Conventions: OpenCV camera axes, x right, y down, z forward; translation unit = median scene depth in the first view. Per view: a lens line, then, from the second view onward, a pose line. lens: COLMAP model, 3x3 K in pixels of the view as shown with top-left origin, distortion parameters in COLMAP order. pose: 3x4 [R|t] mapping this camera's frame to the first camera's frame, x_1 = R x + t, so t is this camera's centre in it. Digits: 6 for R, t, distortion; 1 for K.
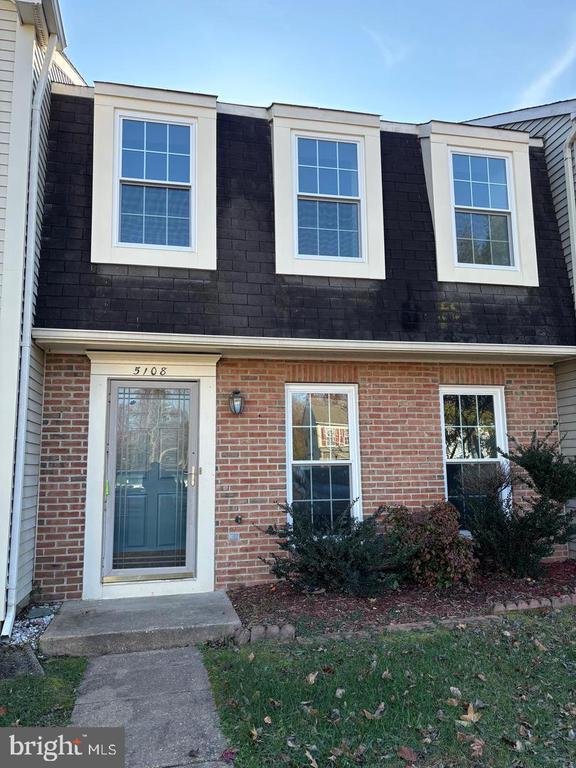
lens RADIAL K [[577.1, 0, 288.7], [0, 577.1, 382.2], [0, 0, 1]] dist [0.049602, -0.050818]
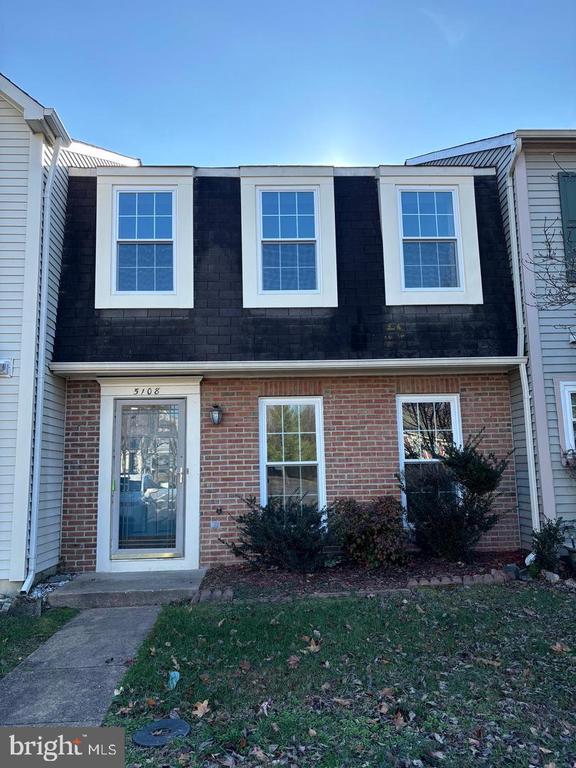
lens RADIAL K [[577.1, 0, 287.5], [0, 577.1, 386.2], [0, 0, 1]] dist [0.049602, -0.050818]
pose [[0.986022, -0.031909, -0.163529, 0.263380], [0.031733, 0.999490, -0.003689, -0.016179], [0.163563, -0.001552, 0.986532, -0.179712]]
